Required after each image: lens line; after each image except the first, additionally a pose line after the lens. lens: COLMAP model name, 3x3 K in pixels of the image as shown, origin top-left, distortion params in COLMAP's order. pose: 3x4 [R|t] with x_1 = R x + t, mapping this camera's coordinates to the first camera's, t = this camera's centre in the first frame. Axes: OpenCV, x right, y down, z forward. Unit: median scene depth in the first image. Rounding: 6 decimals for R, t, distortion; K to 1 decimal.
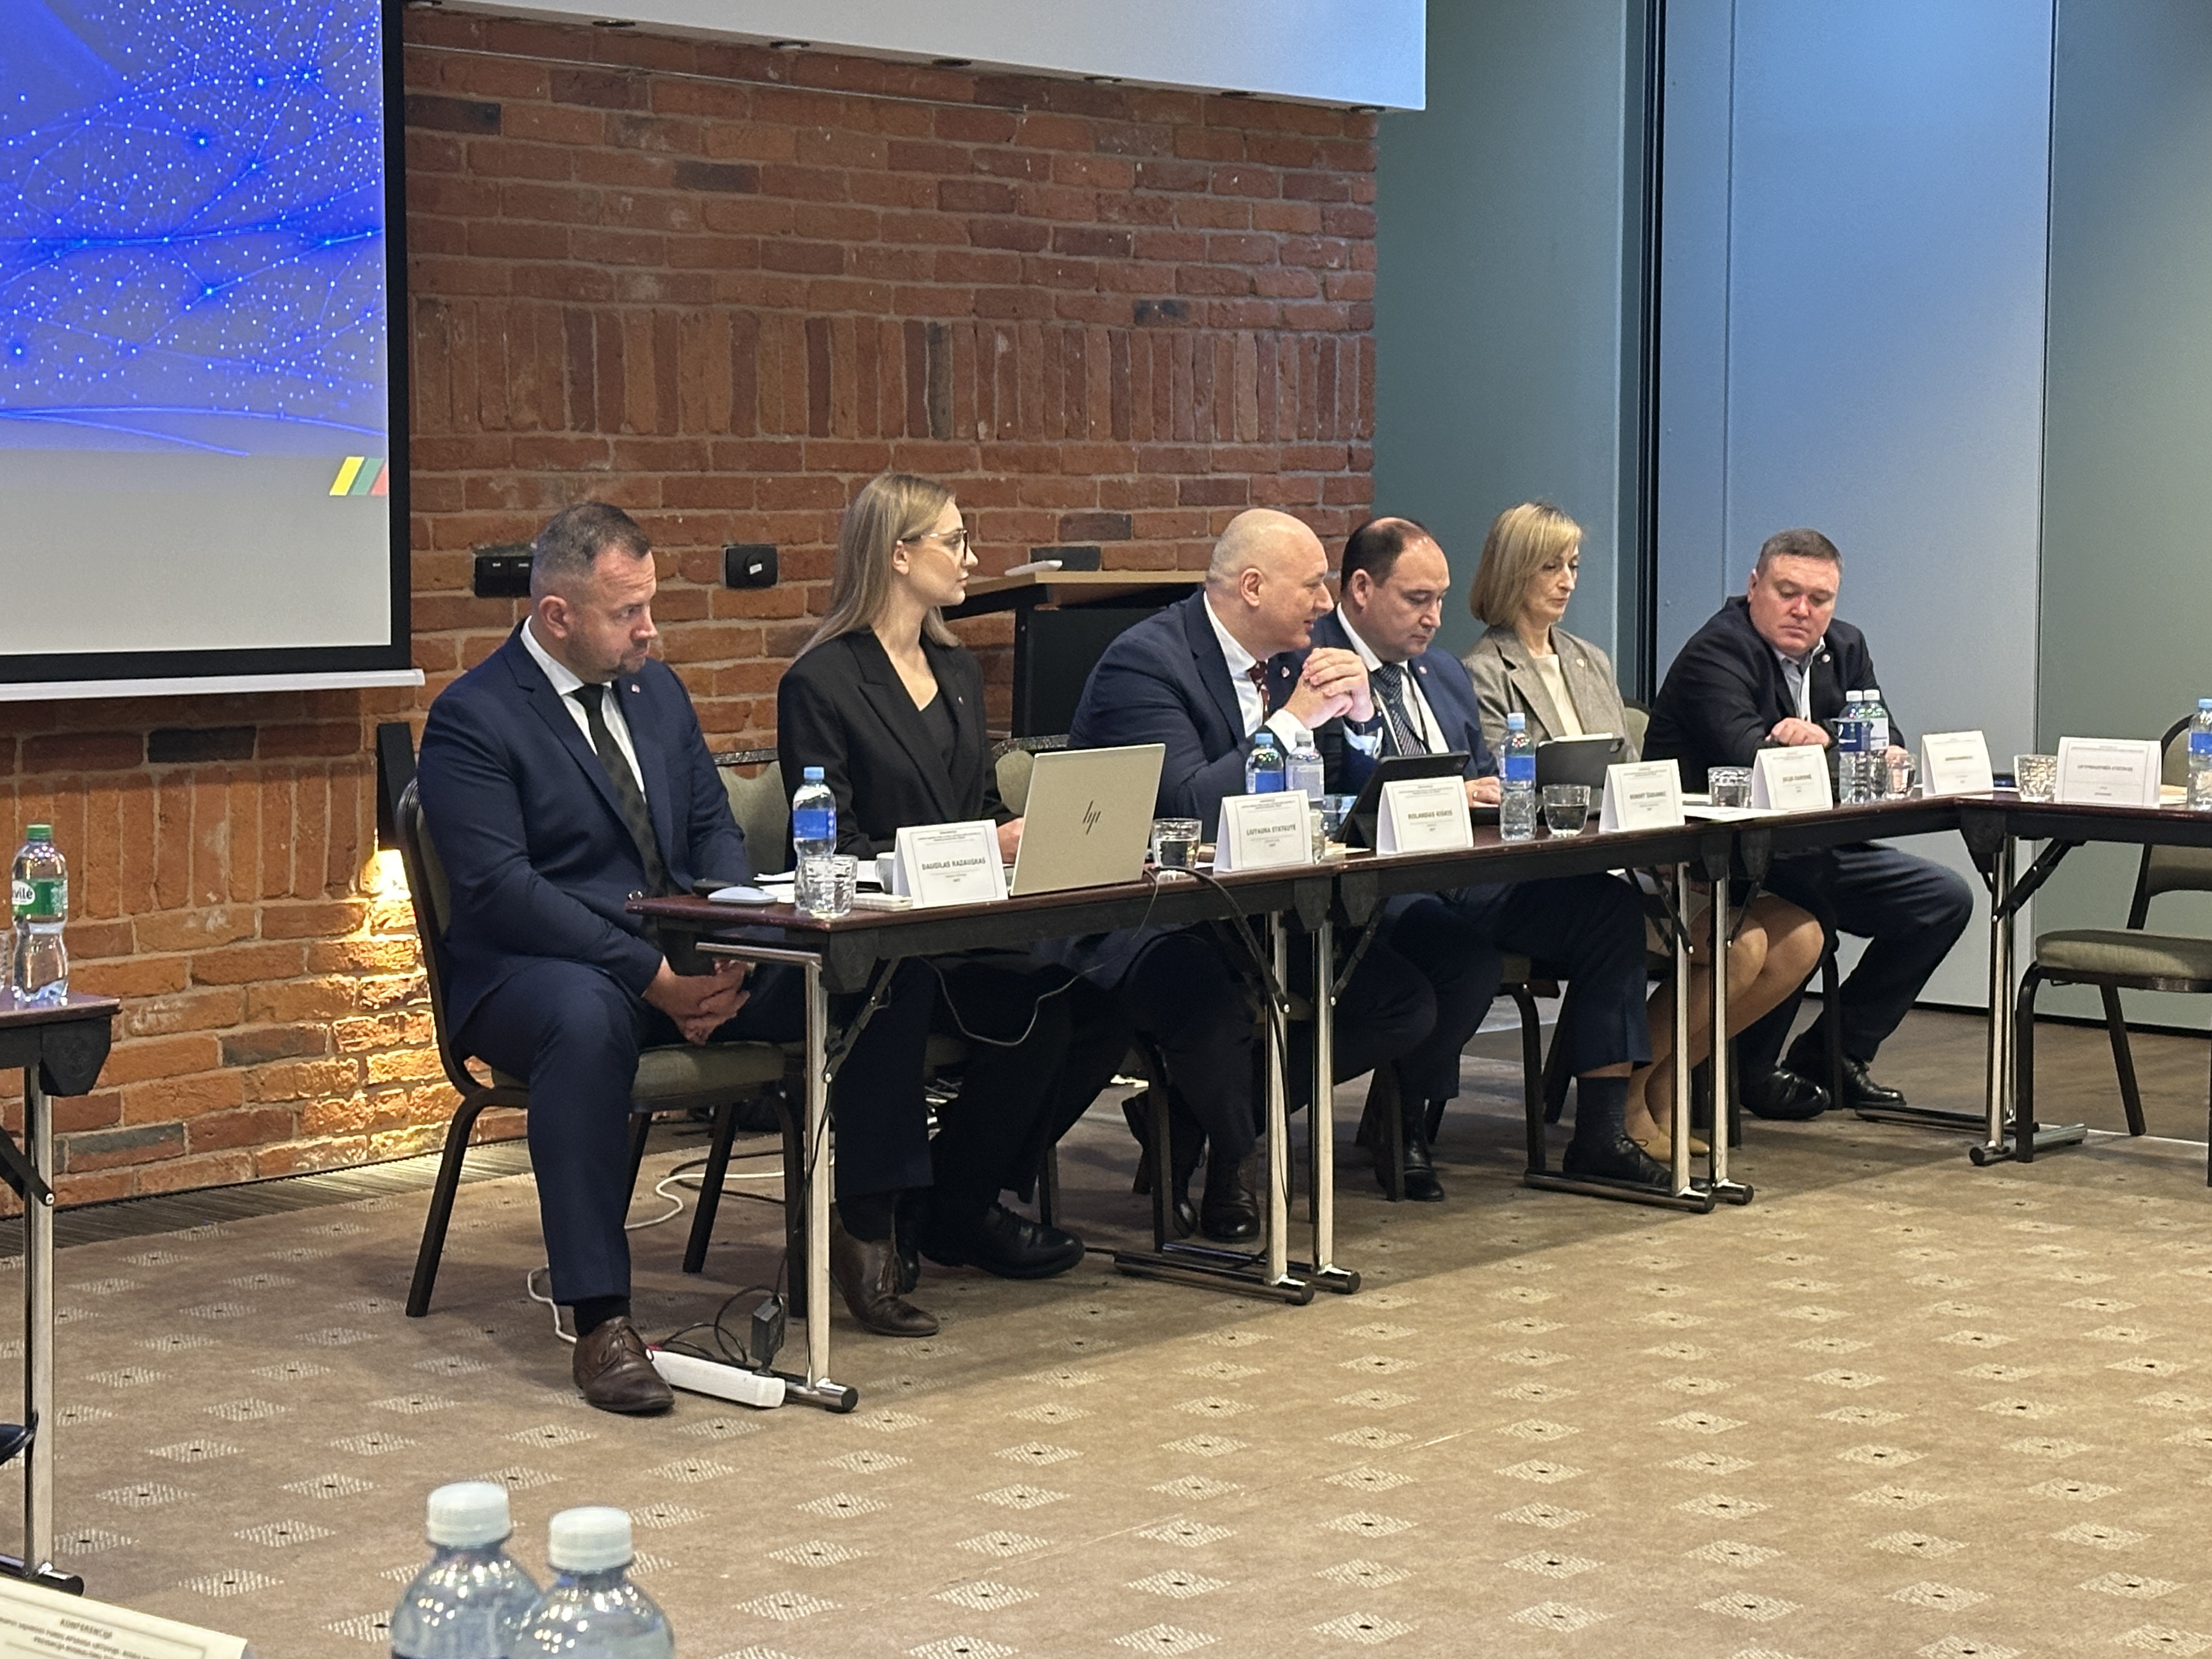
lens RADIAL K [[4298.2, 0, 1106.0], [0, 4298.2, 829.5], [0, 0, 1]] dist [0.215816, -0.015300]
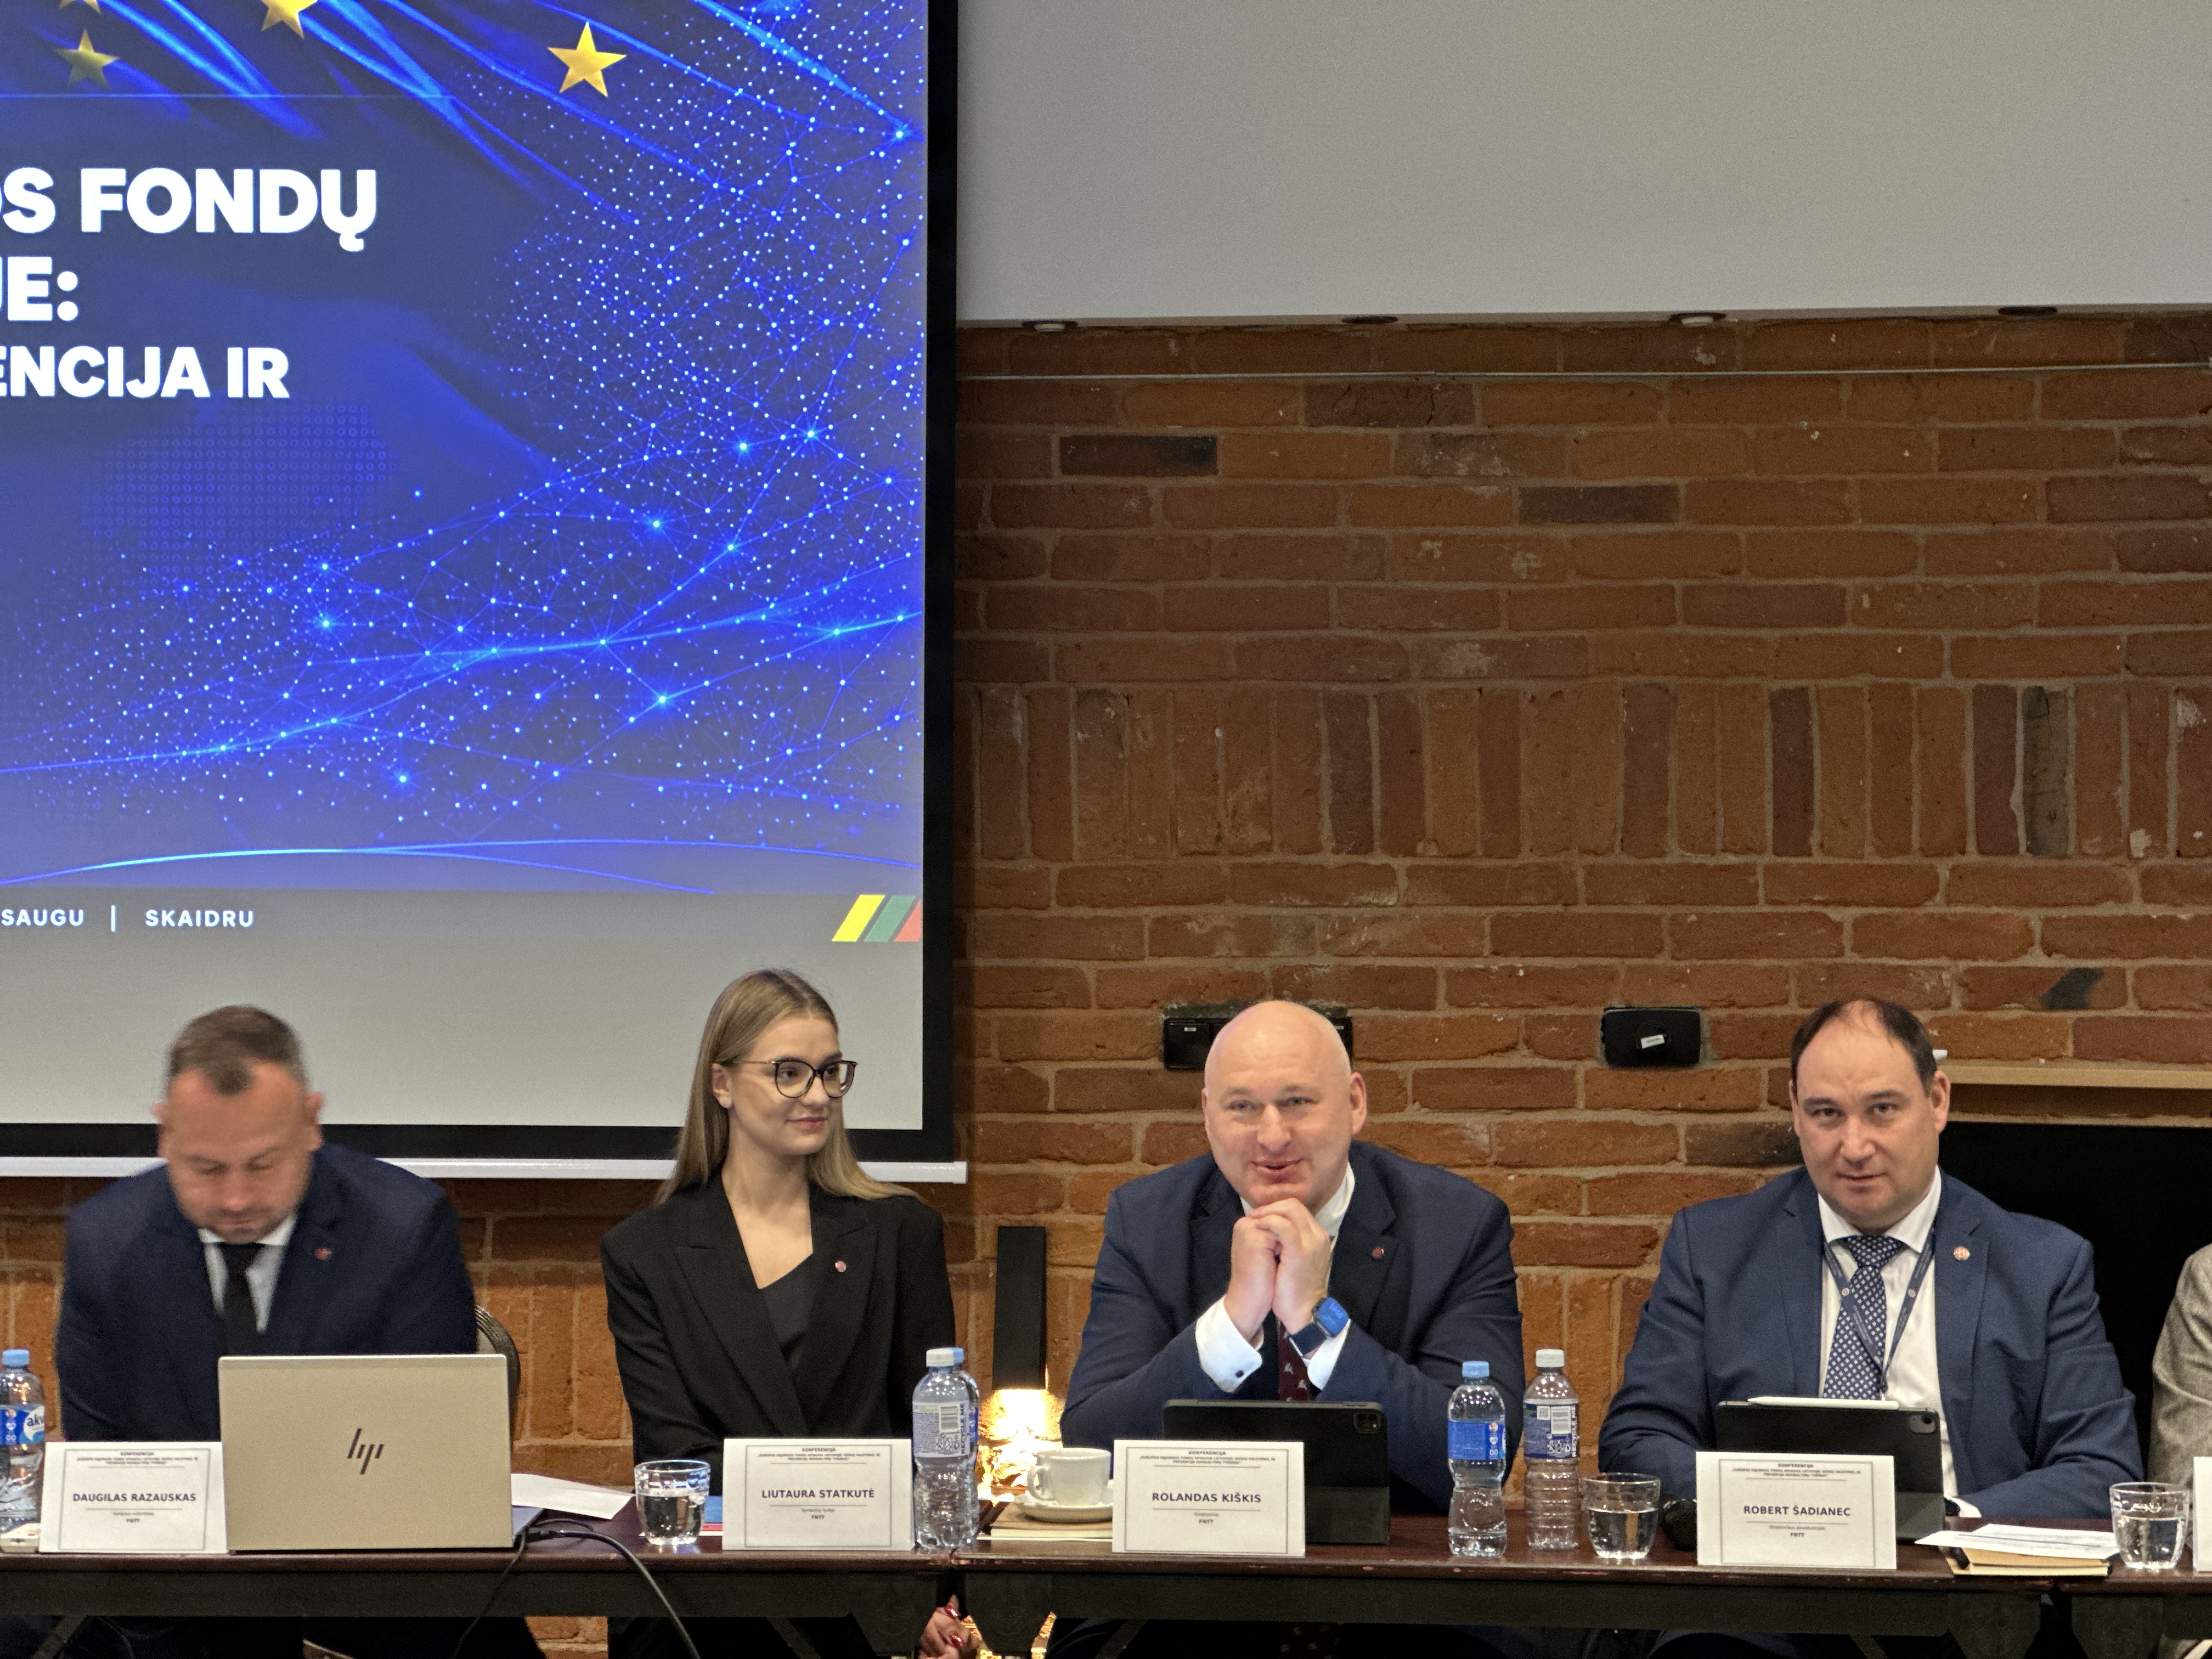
lens RADIAL K [[4984.0, 0, 1106.0], [0, 4984.0, 829.5], [0, 0, 1]] dist [-0.081265, 3.228104]
pose [[0.583814, 0.008779, -0.811840, 0.555511], [-0.062601, 0.997451, -0.034231, -0.063885], [0.809470, 0.070807, 0.582876, 0.459257]]
